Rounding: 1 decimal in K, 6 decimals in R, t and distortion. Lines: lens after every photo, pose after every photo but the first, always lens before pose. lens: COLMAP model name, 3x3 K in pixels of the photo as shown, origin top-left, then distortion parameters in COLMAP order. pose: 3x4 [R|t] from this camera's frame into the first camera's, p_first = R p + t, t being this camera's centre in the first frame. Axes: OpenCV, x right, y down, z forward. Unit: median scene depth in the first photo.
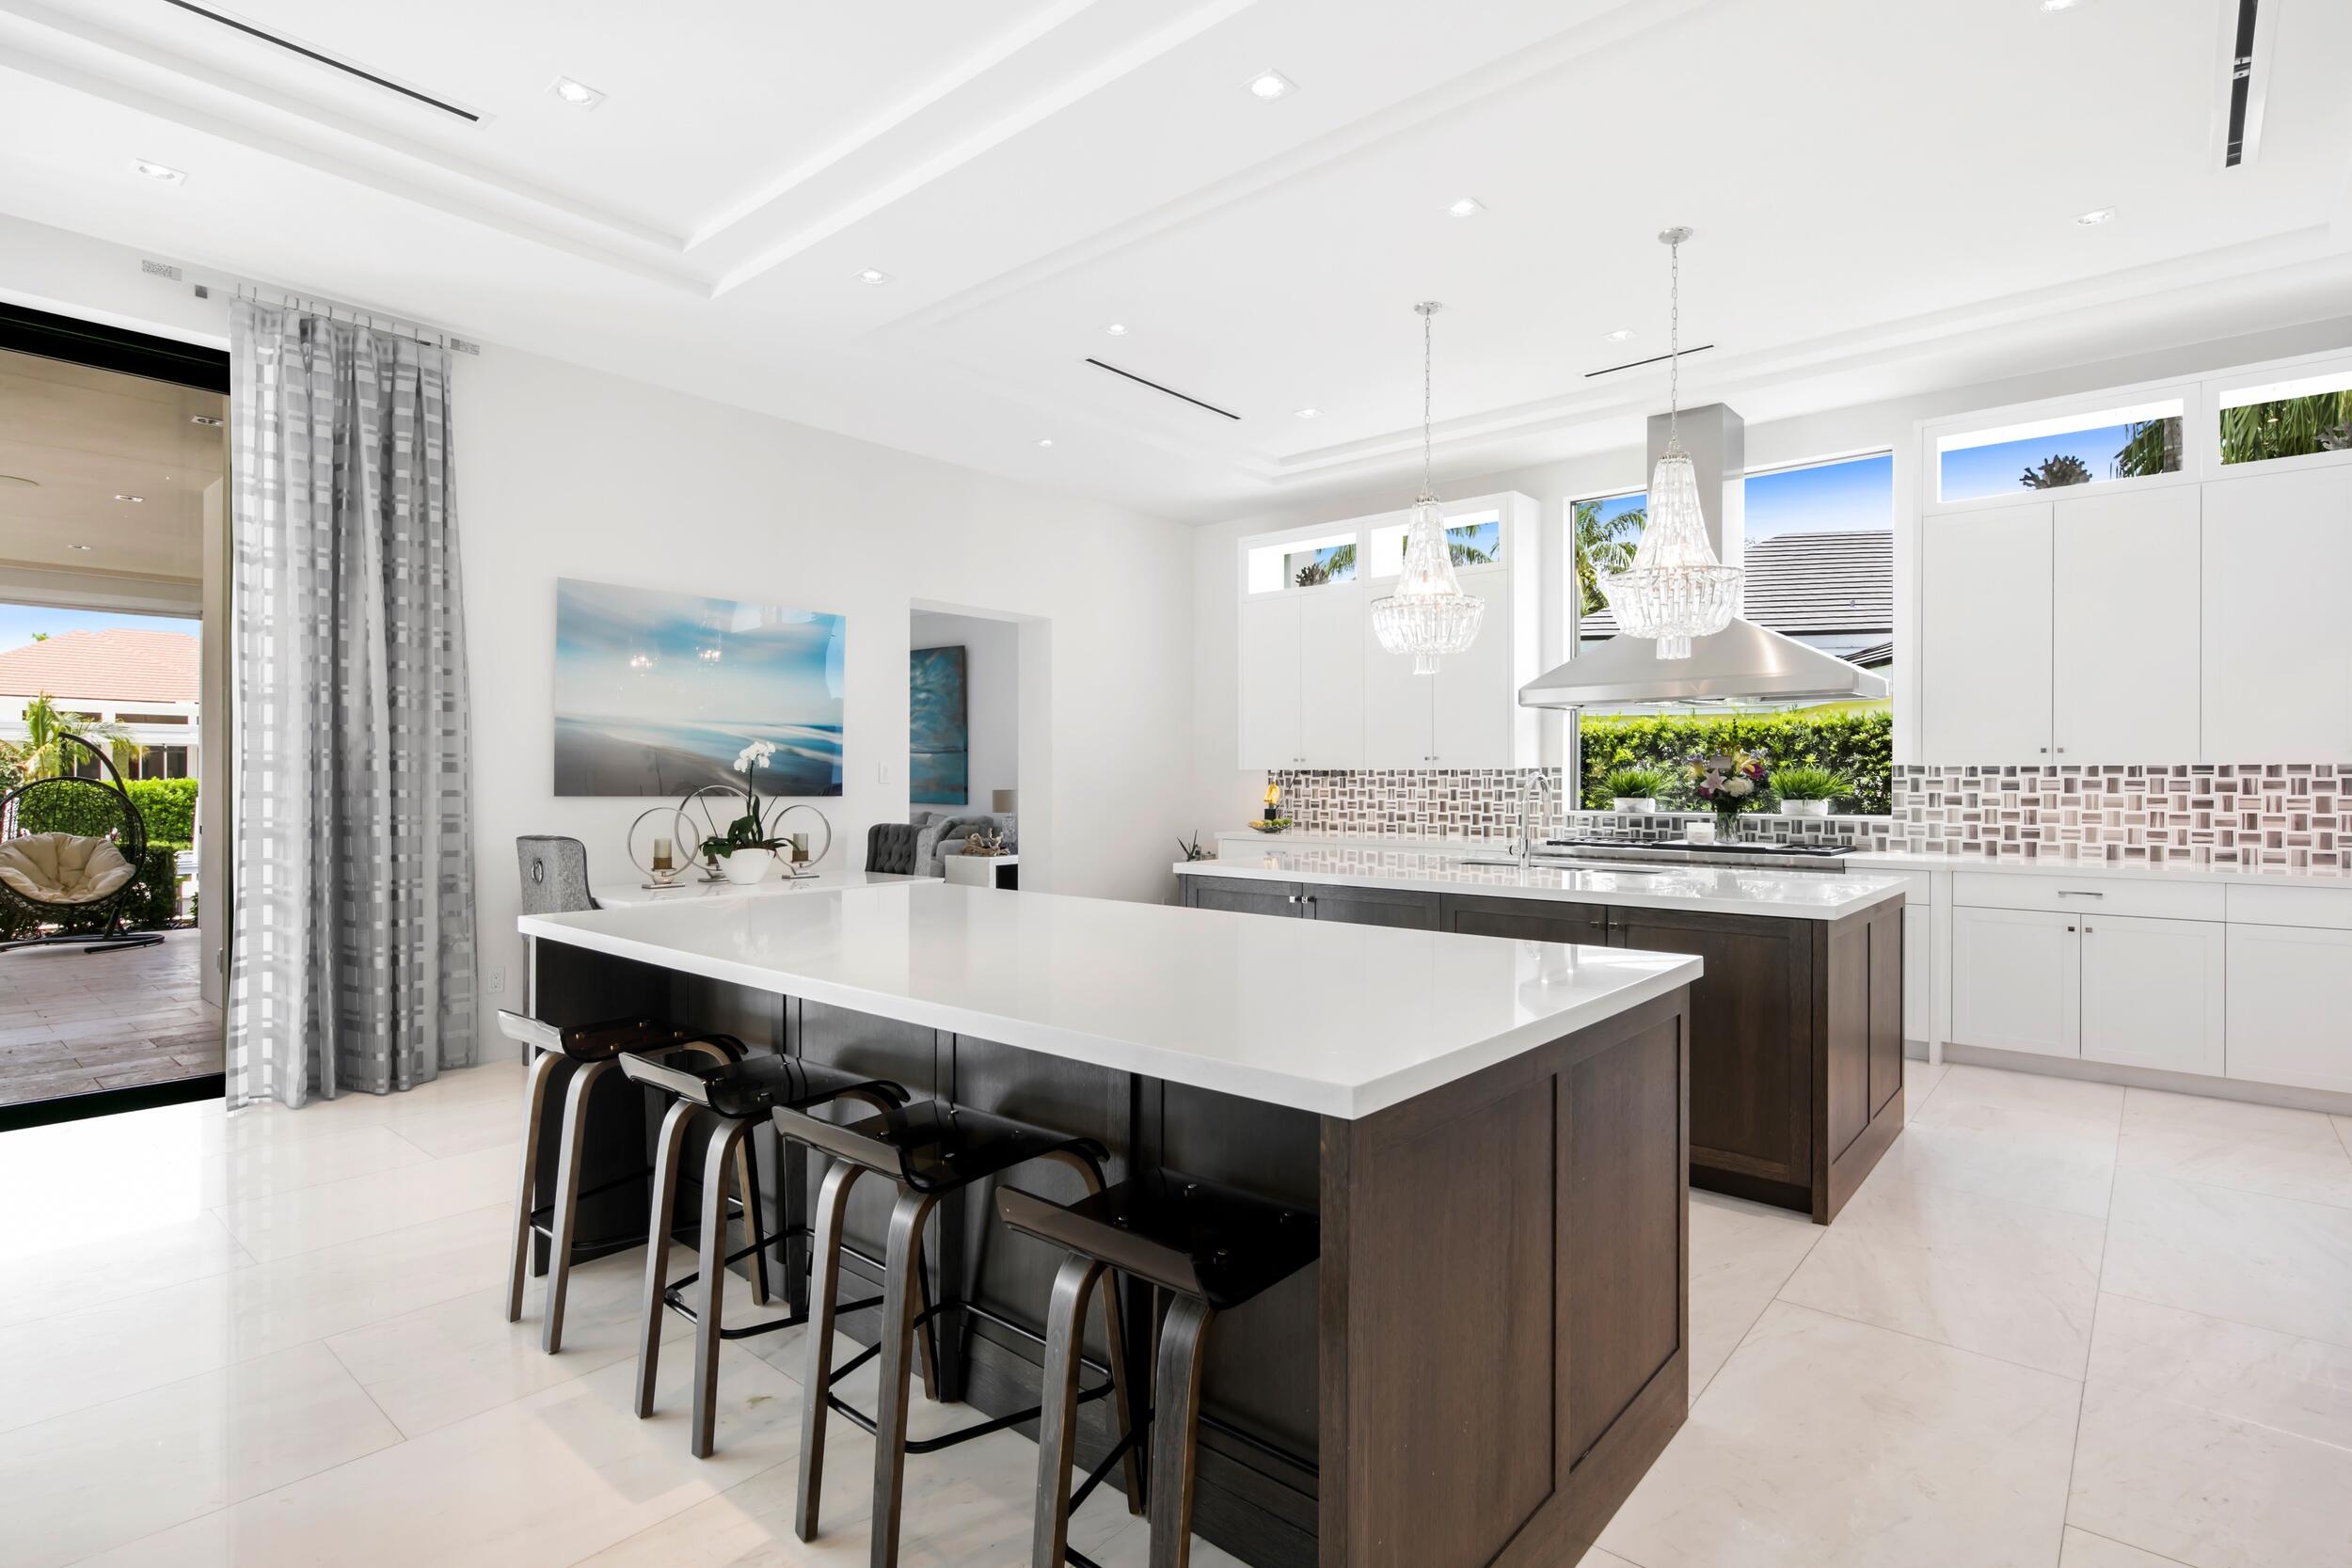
lens RADIAL K [[1143.1, 0, 1169.6], [0, 1143.1, 784.8], [0, 0, 1]] dist [0.001130, 0.000018]
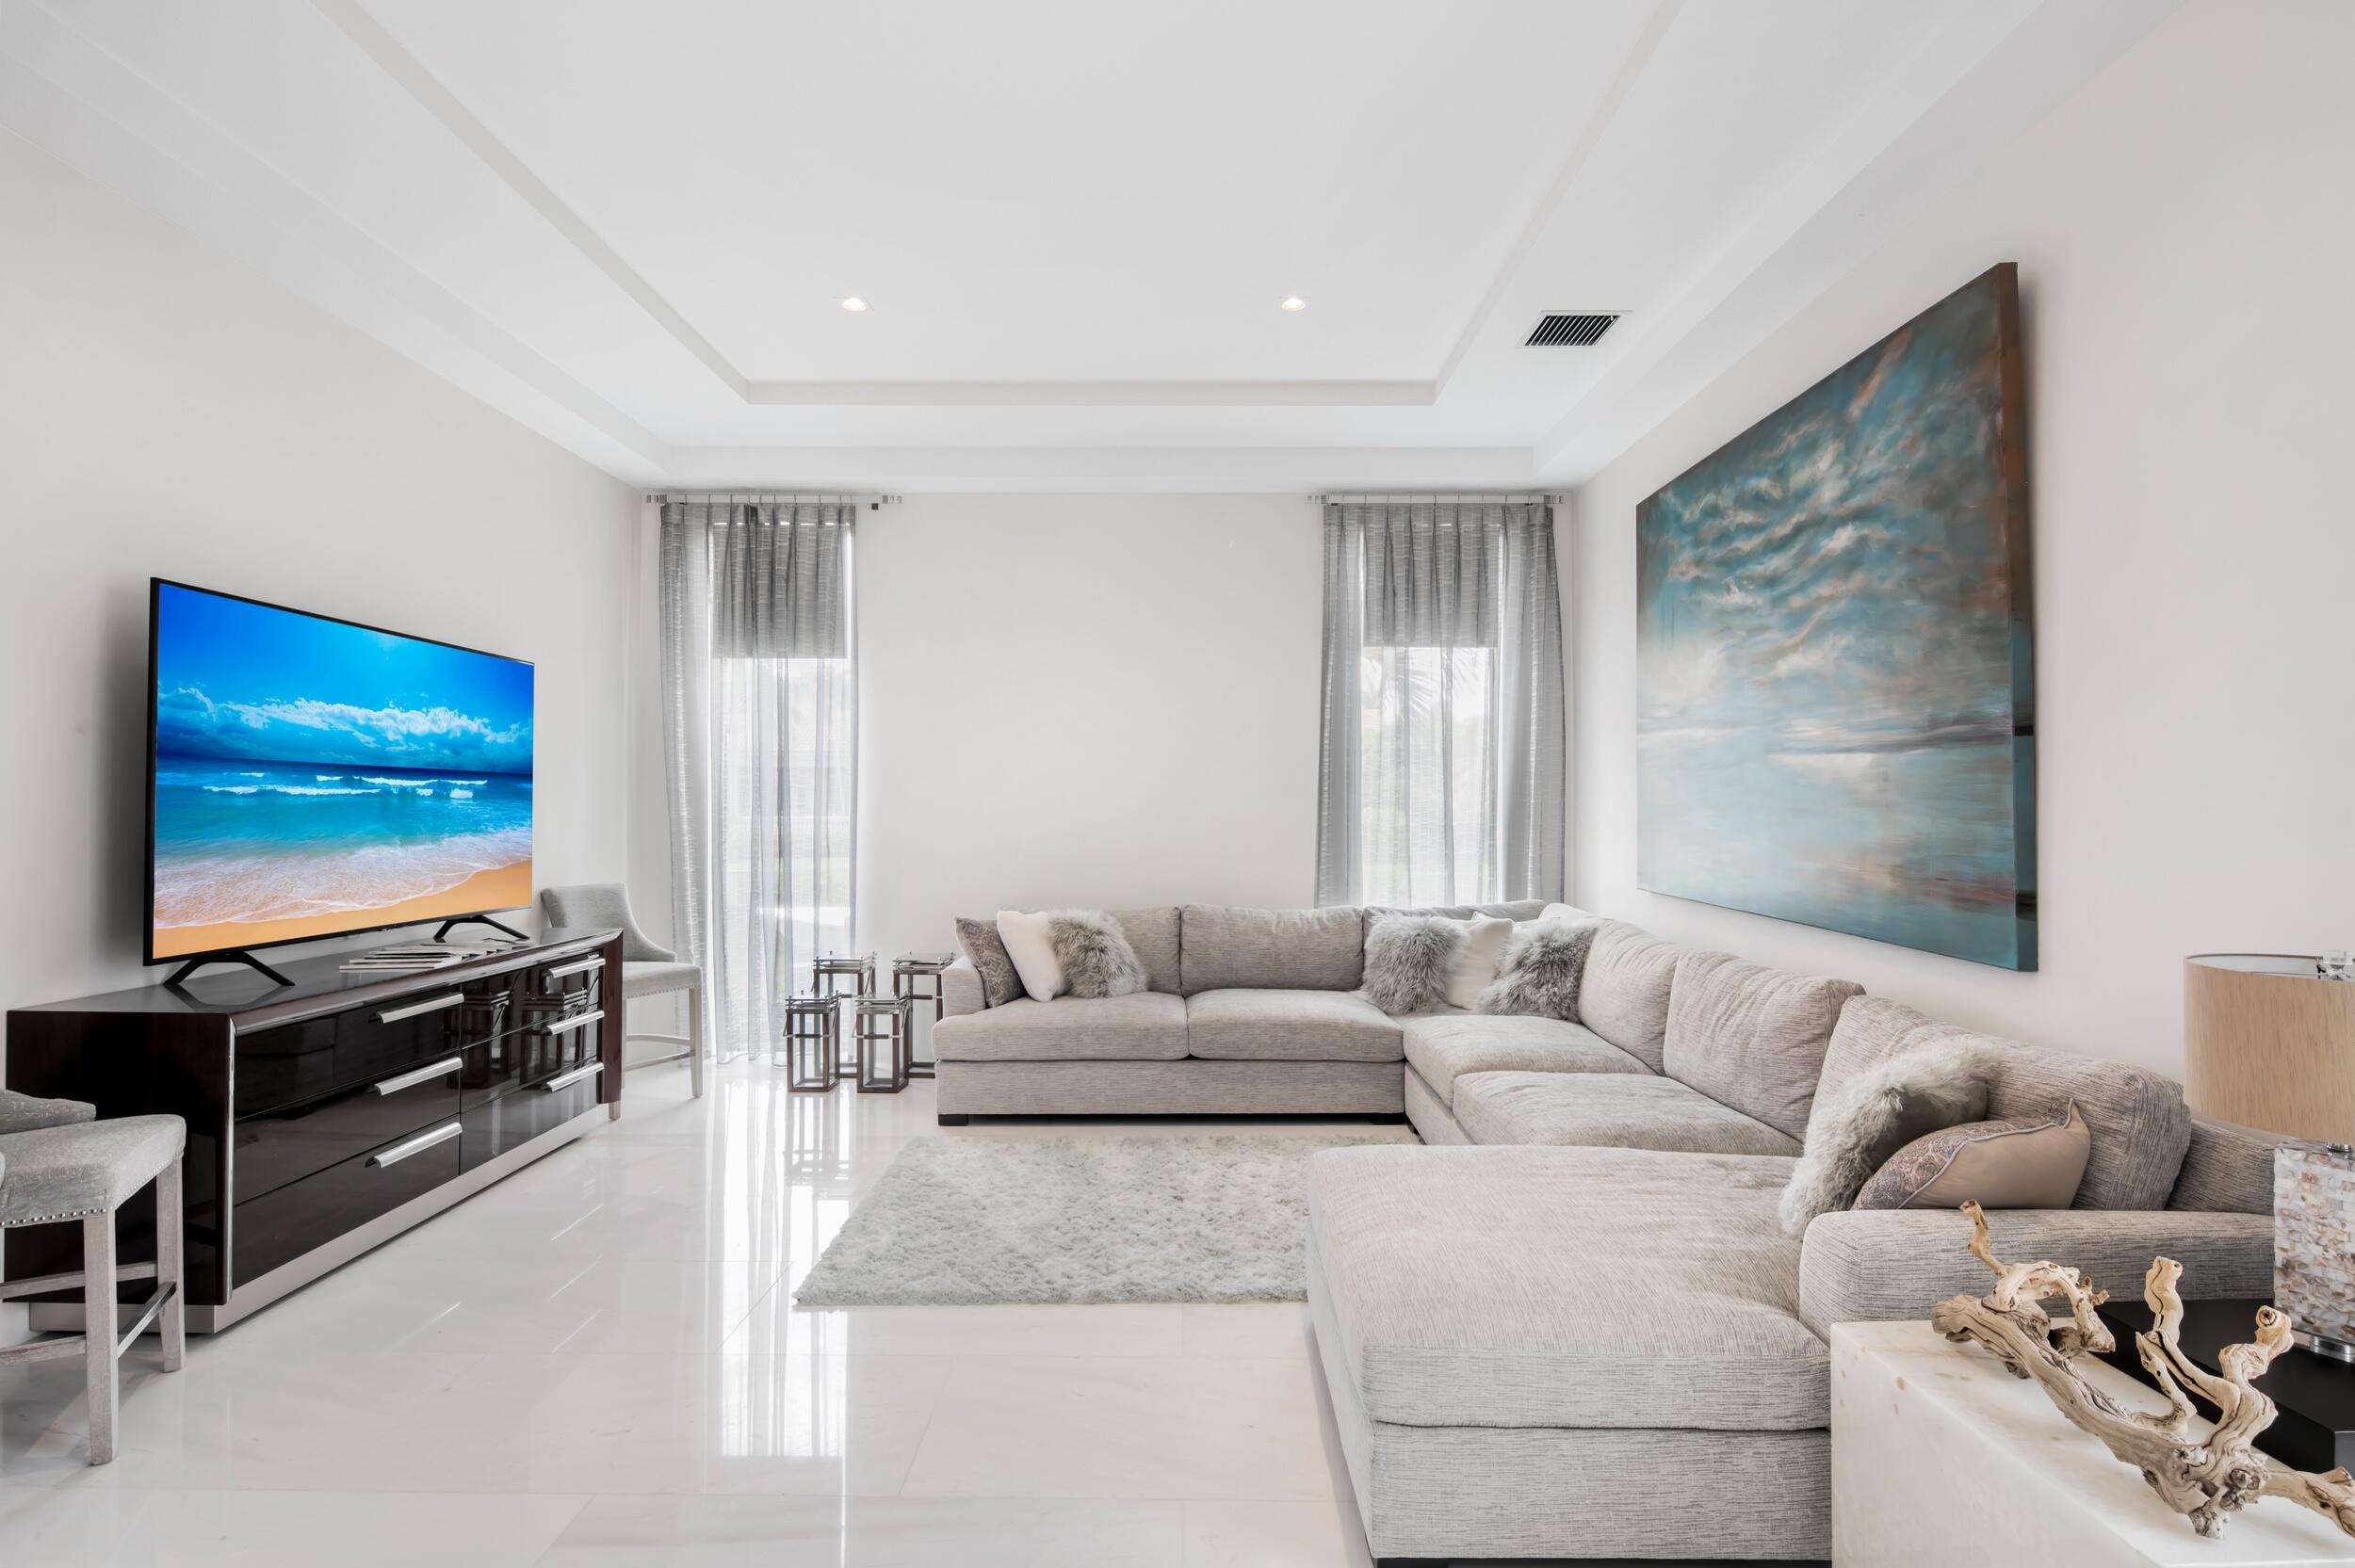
lens RADIAL K [[1144.5, 0, 1174.4], [0, 1144.5, 788.1], [0, 0, 1]] dist [0.001130, 0.000018]
pose [[0.646943, -0.008163, -0.762495, -0.119250], [-0.002975, 0.999908, -0.013229, -0.015954], [0.762533, 0.010827, 0.646859, 0.750640]]
